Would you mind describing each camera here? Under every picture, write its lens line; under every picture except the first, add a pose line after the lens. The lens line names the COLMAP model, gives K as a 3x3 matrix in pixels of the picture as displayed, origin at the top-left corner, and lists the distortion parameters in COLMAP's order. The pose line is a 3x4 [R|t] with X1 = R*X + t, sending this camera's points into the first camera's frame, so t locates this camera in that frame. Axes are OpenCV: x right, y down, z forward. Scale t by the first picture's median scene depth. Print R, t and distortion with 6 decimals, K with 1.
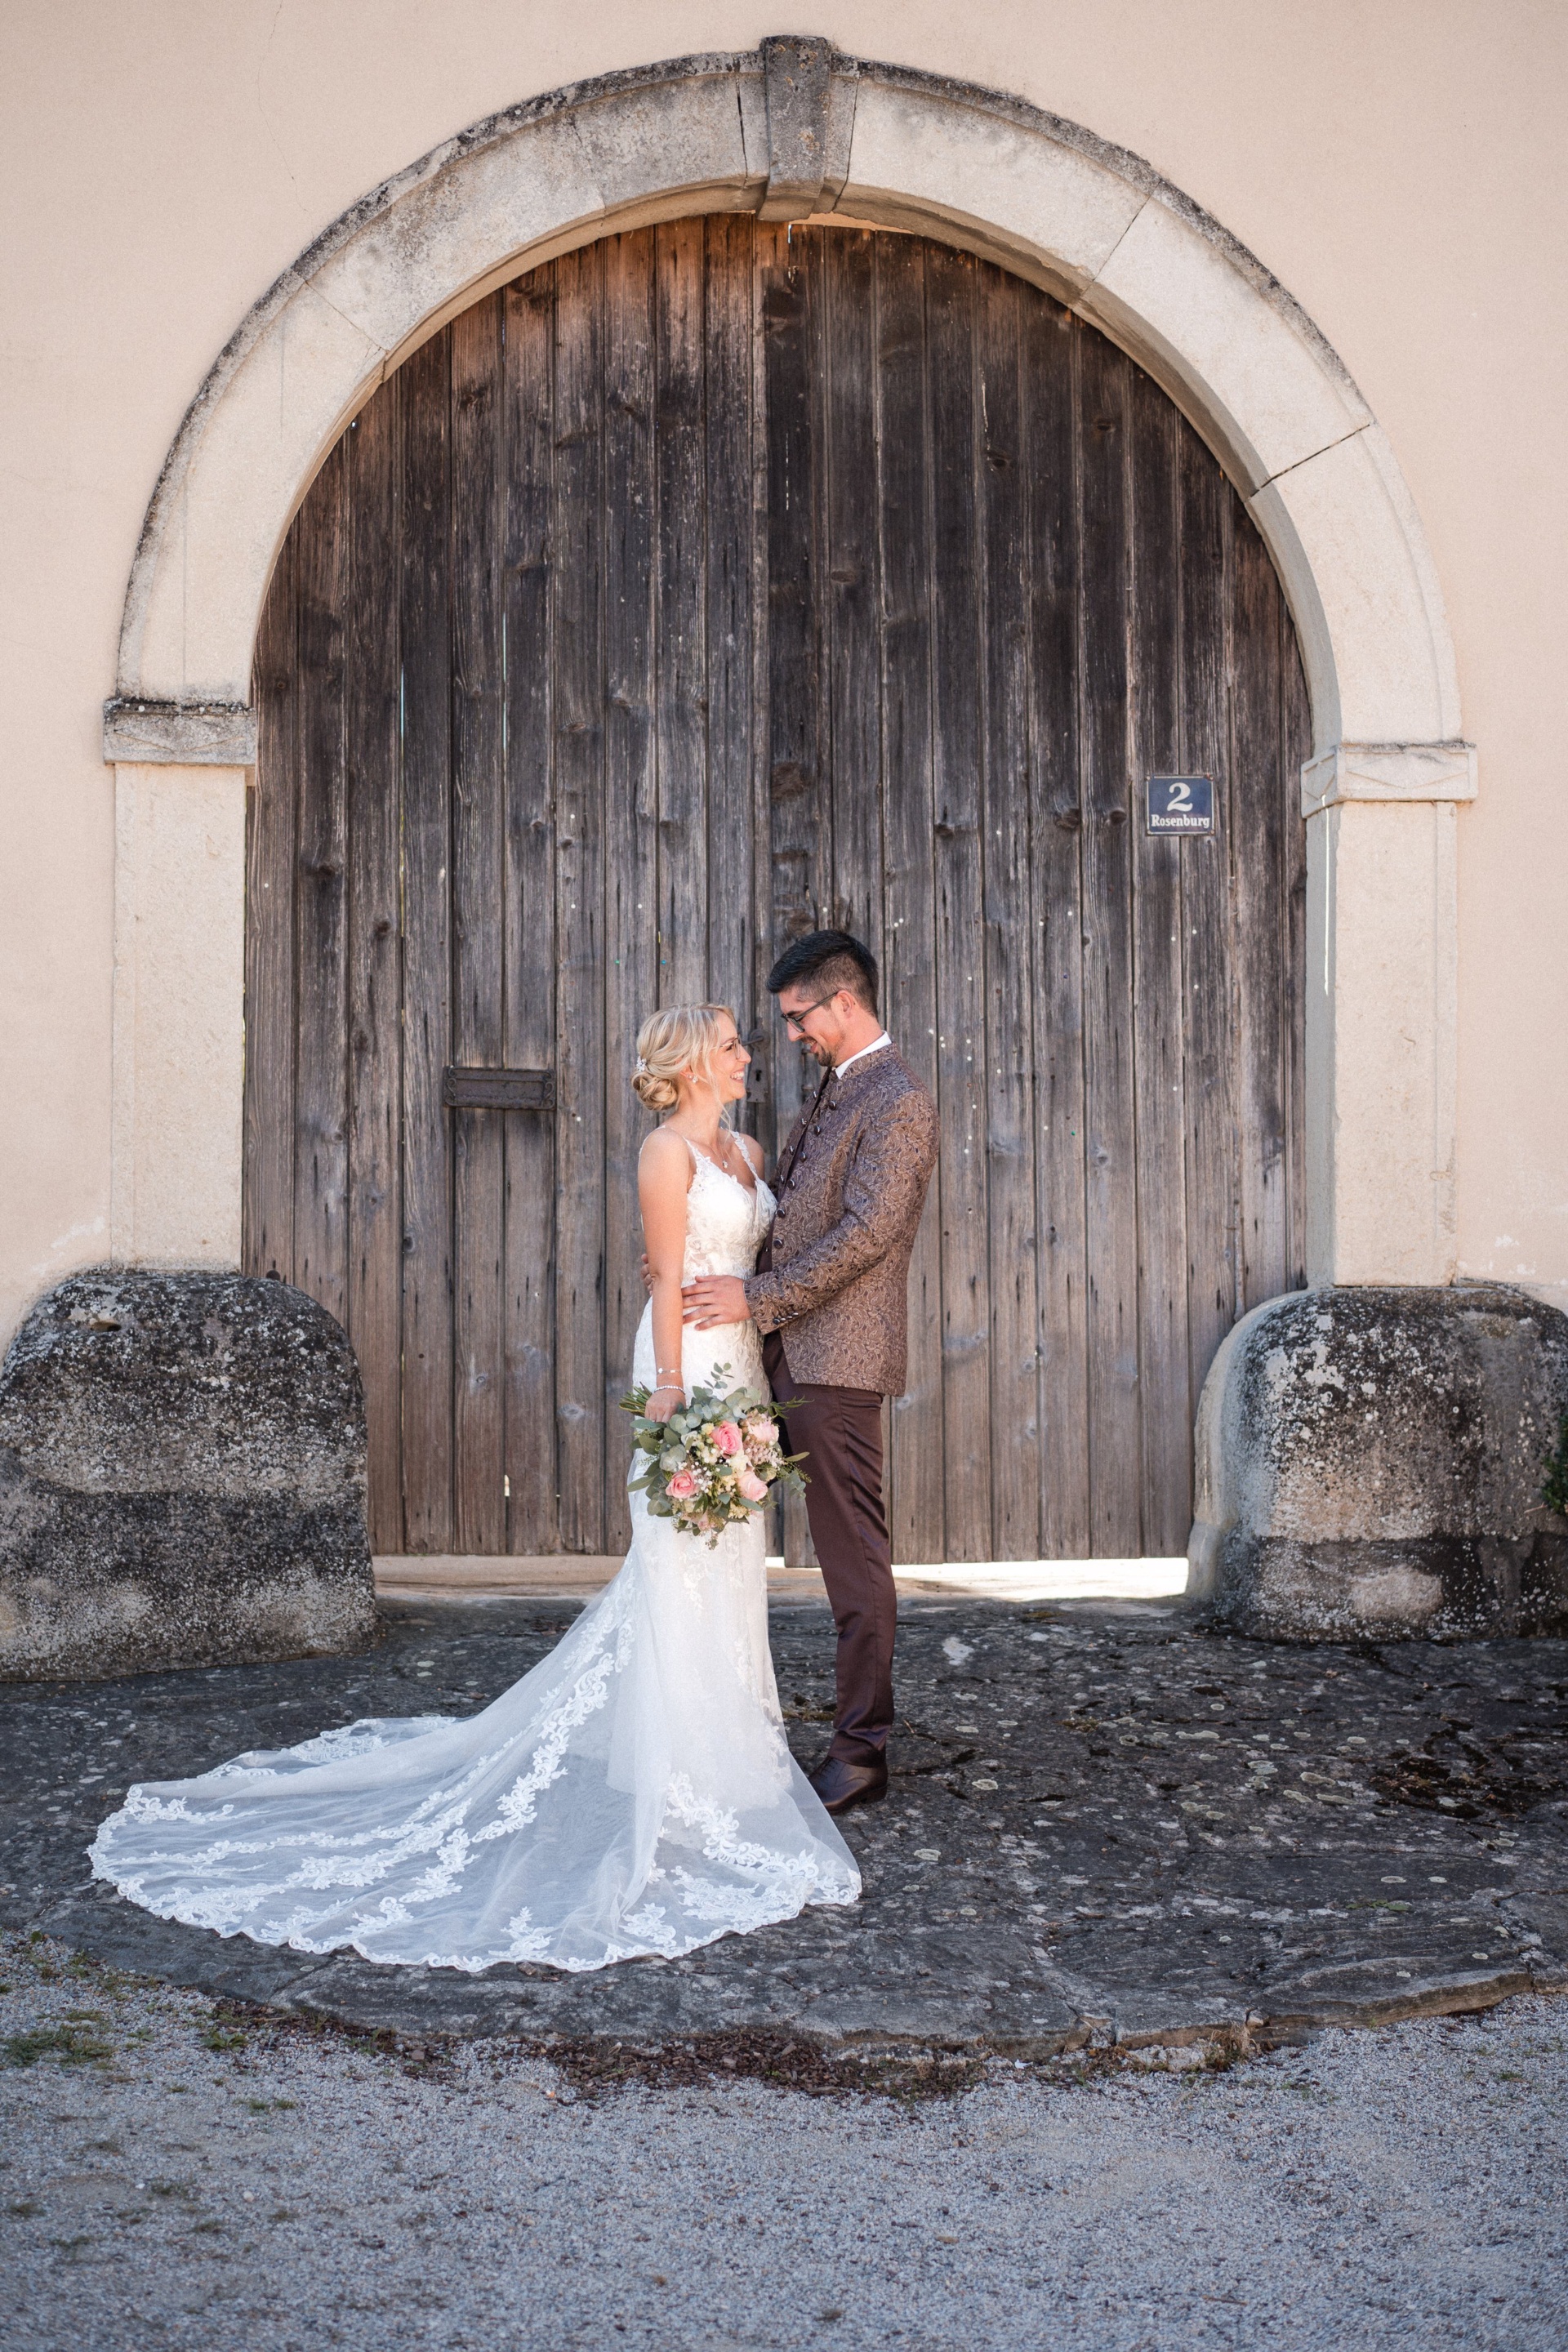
lens RADIAL K [[5299.2, 0, 784.0], [0, 5299.2, 1176.0], [0, 0, 1]] dist [0.016274, -0.099420]
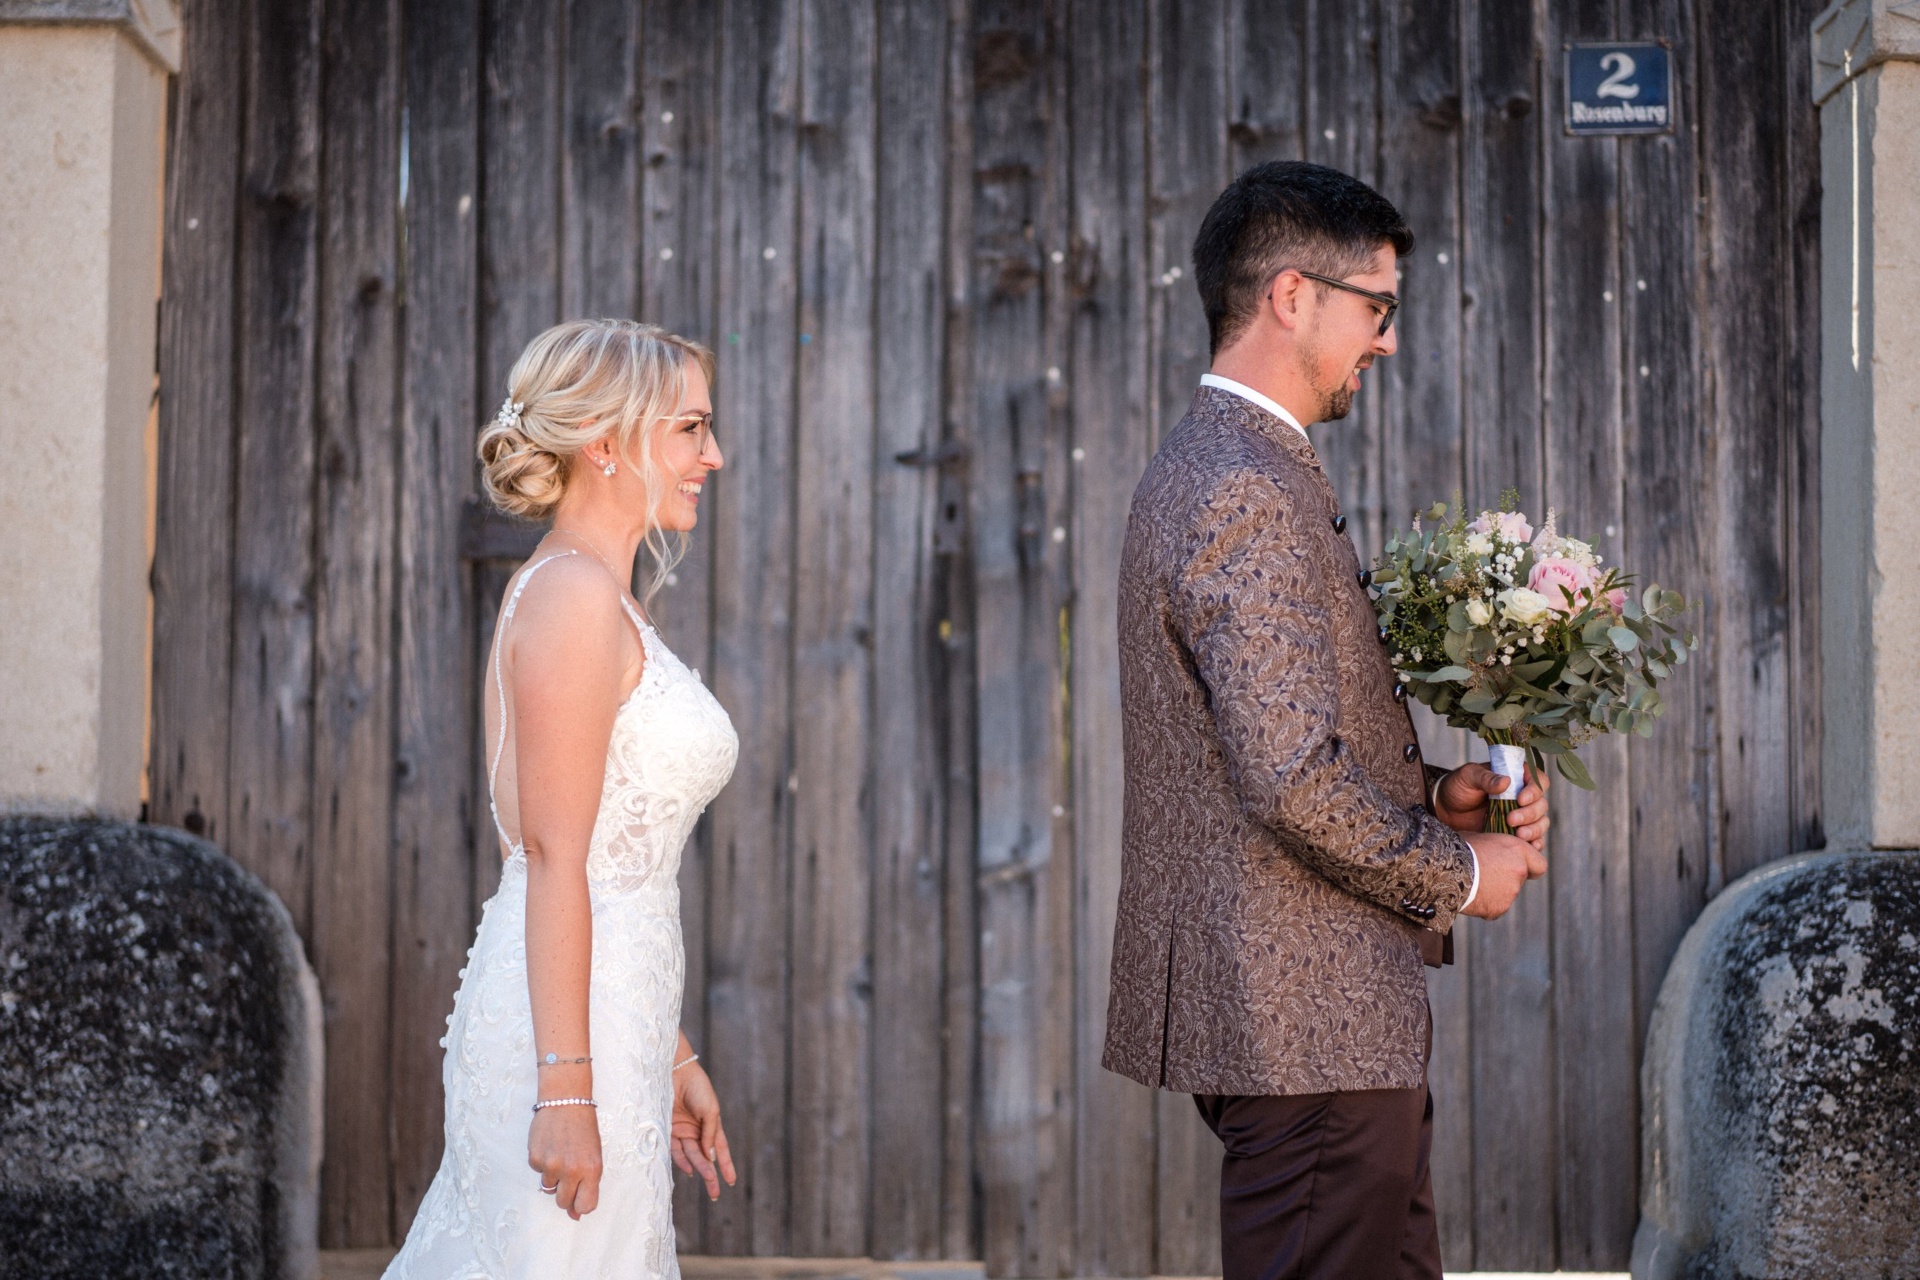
lens RADIAL K [[3017.4, 0, 960.0], [0, 3017.4, 640.0], [0, 0, 1]] dist [0.180843, -1.300371]
pose [[0.988241, -0.000355, -0.152903, 0.053391], [-0.001643, 0.999915, -0.012938, 0.001491], [0.152895, 0.013037, 0.988156, 0.640920]]
